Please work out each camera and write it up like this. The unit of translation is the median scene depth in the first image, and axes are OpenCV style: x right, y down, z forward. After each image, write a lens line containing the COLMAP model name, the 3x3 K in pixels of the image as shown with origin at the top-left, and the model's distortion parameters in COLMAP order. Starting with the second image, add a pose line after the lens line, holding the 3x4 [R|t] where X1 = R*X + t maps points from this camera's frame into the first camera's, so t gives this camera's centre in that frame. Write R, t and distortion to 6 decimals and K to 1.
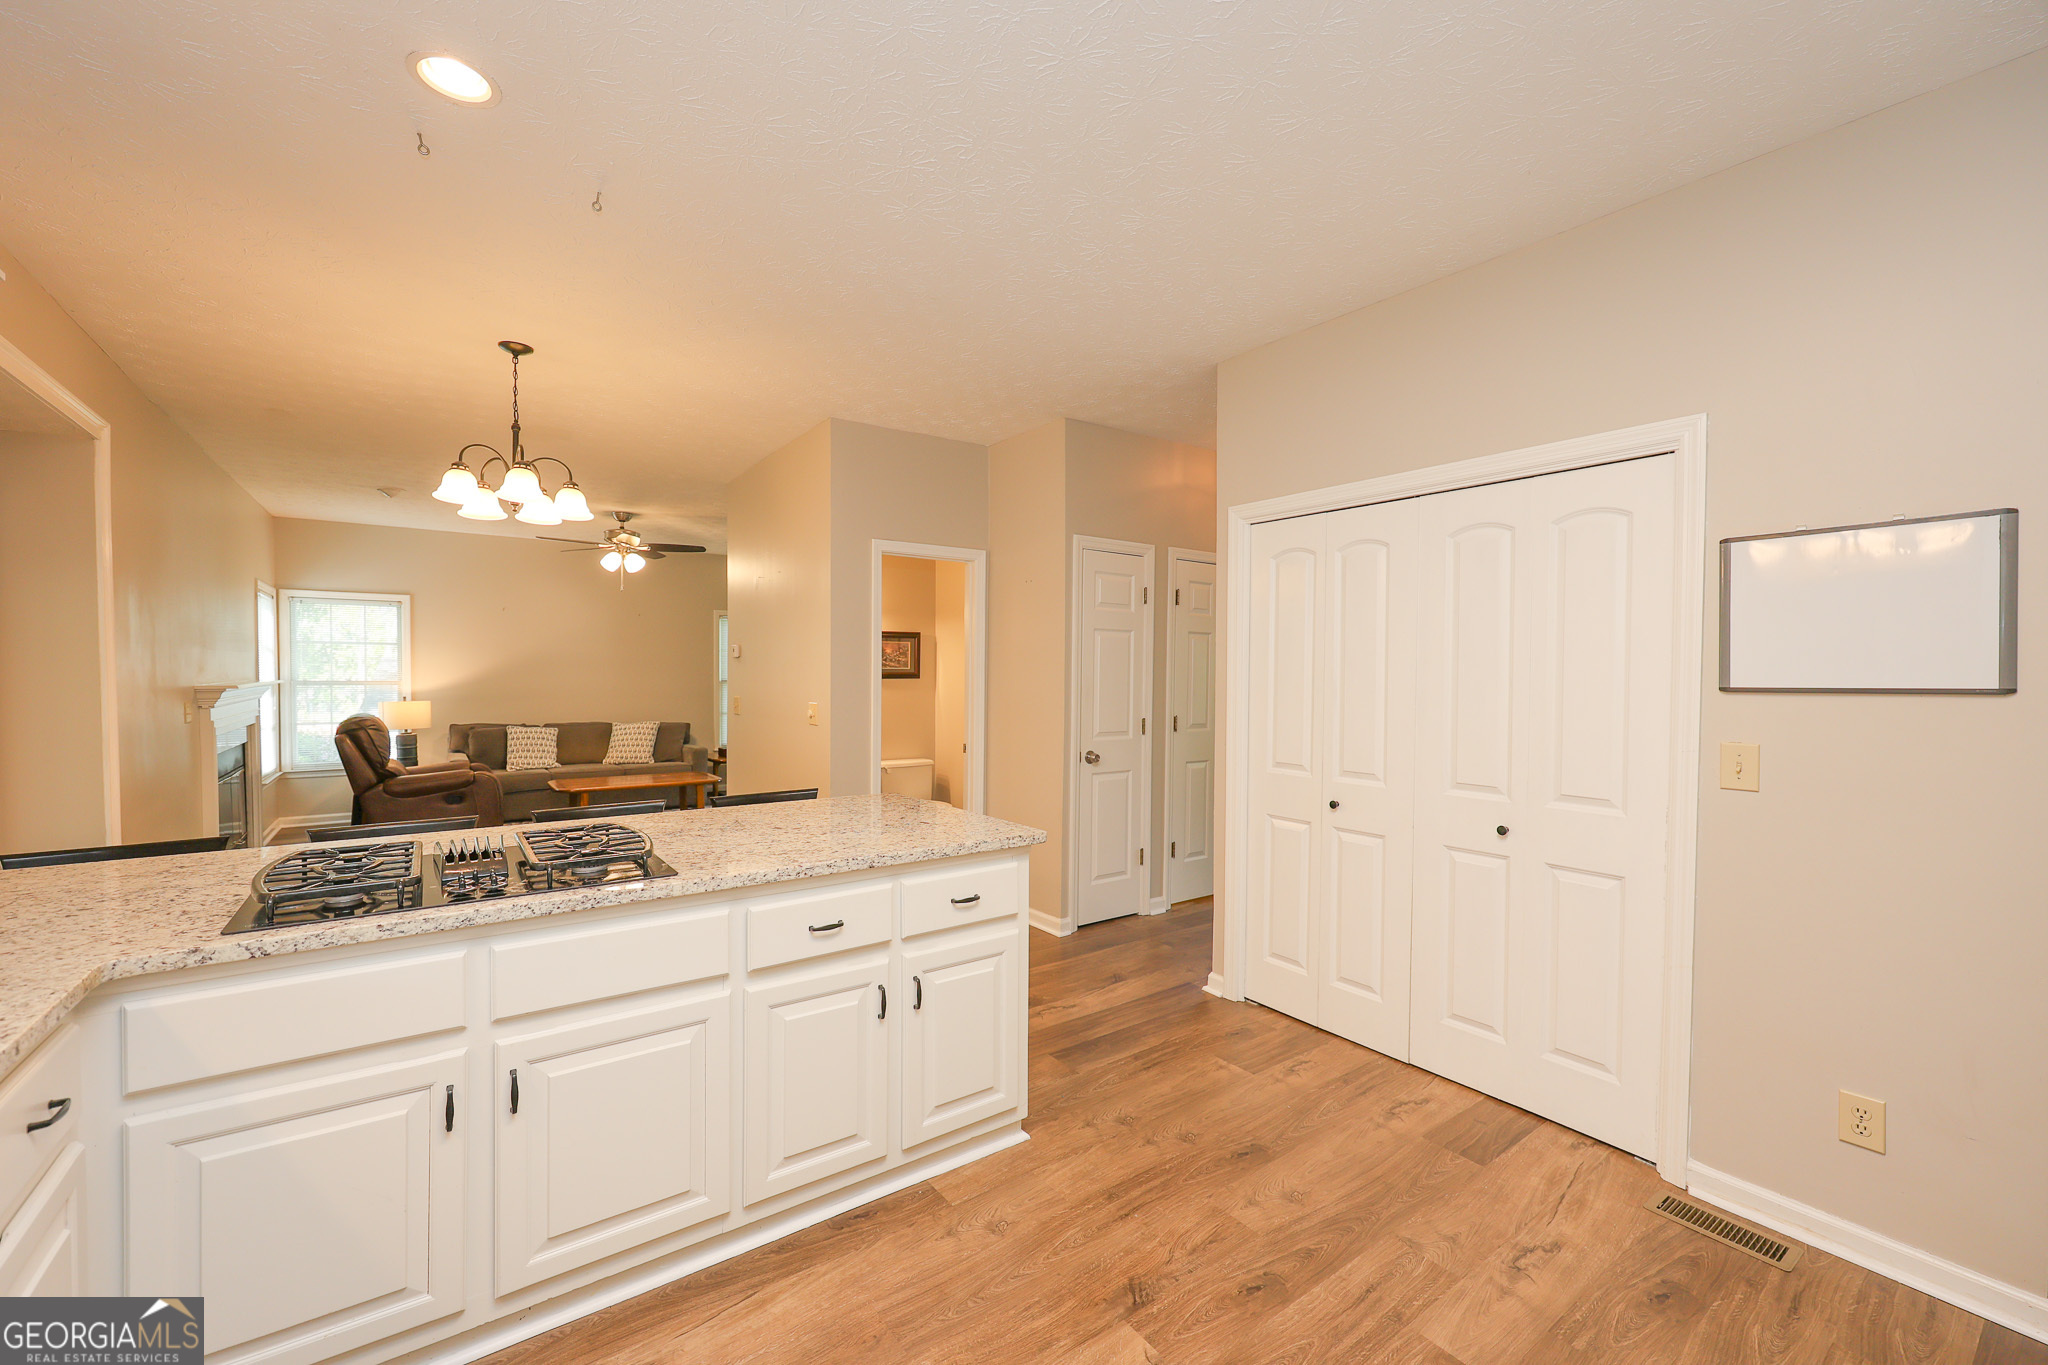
lens RADIAL K [[825.4, 0, 1012.0], [0, 825.4, 683.8], [0, 0, 1]] dist [0.000712, 0.000253]
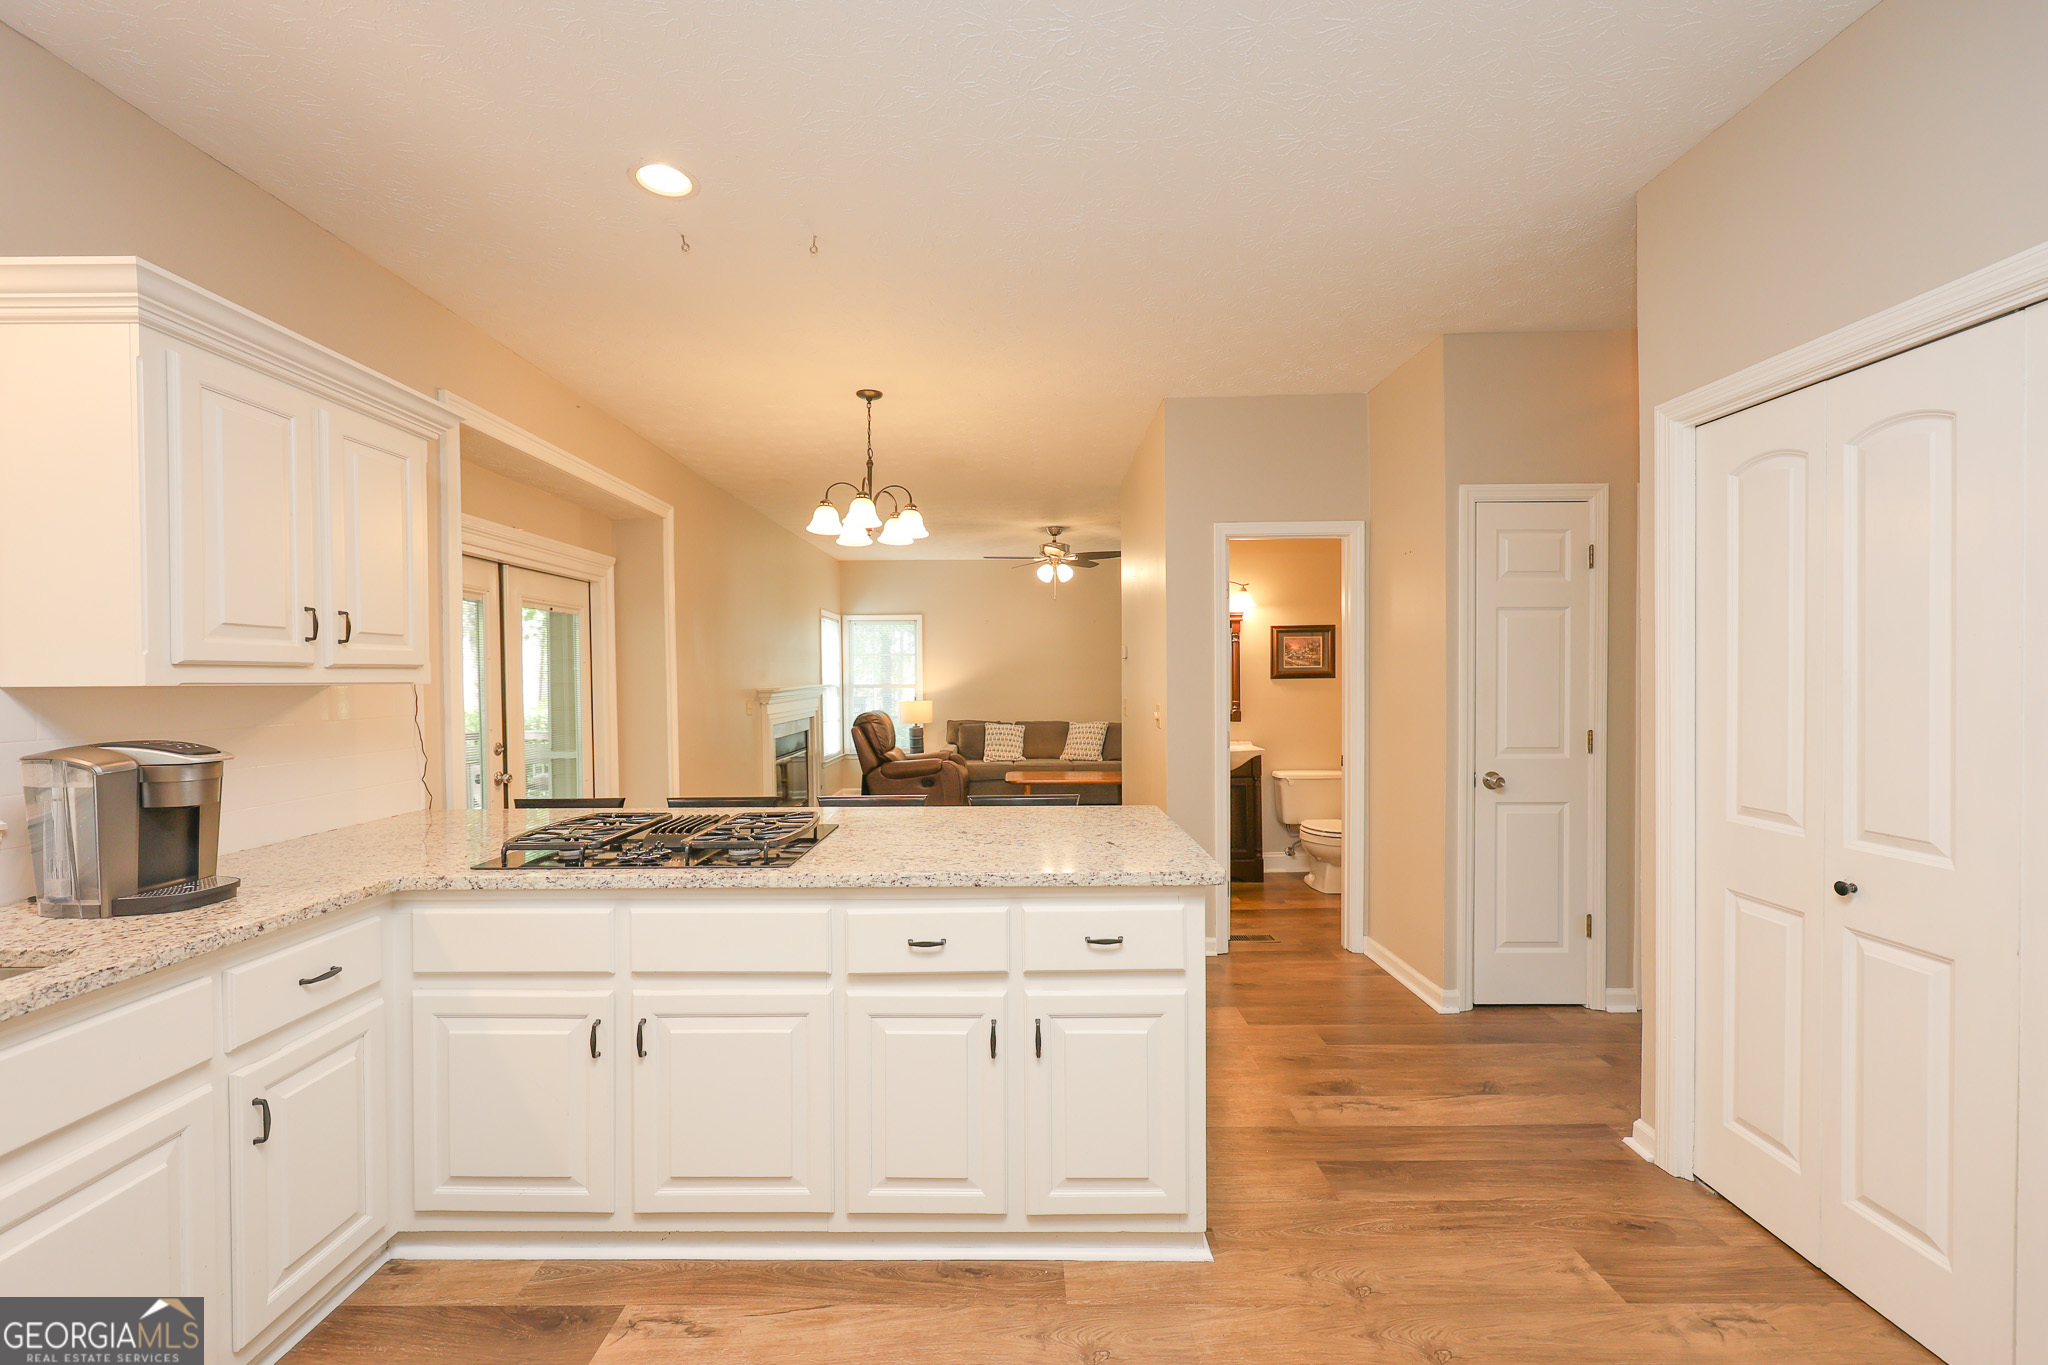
lens RADIAL K [[825.4, 0, 1011.0], [0, 825.4, 683.7], [0, 0, 1]] dist [0.000712, 0.000253]
pose [[0.809526, -0.005341, -0.587060, 0.182509], [0.003007, 0.999983, -0.004951, 0.003466], [0.587076, 0.002243, 0.809528, 0.139324]]
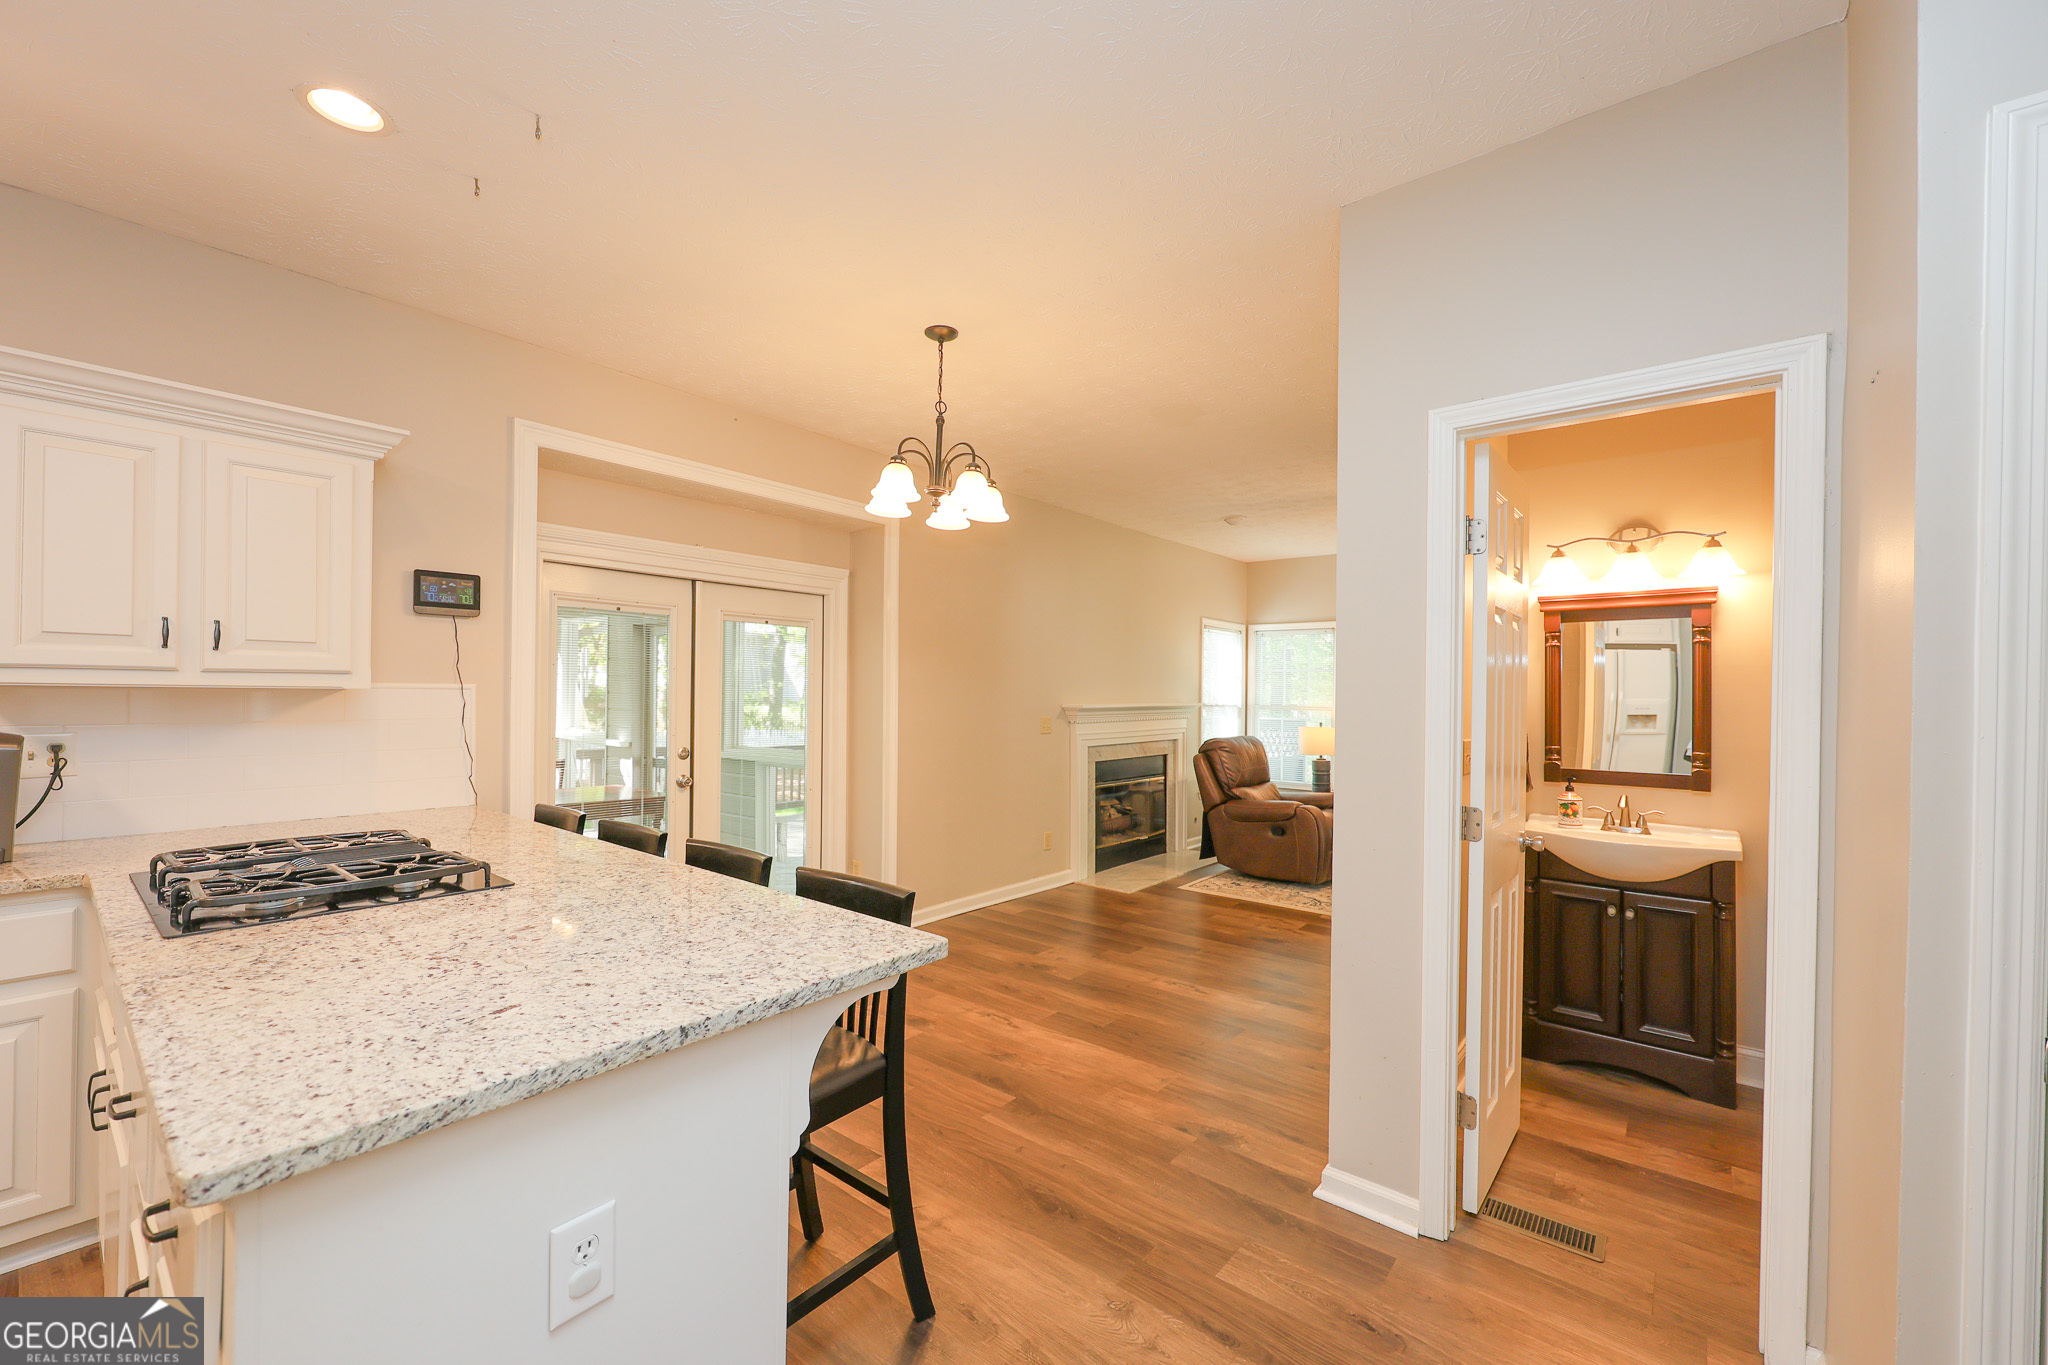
lens RADIAL K [[825.4, 0, 1025.4], [0, 825.4, 688.8], [0, 0, 1]] dist [0.000712, 0.000253]
pose [[0.261730, -0.006034, -0.965122, 0.231217], [-0.026042, 0.999572, -0.013312, -0.004341], [0.964790, 0.028618, 0.261461, 0.663002]]
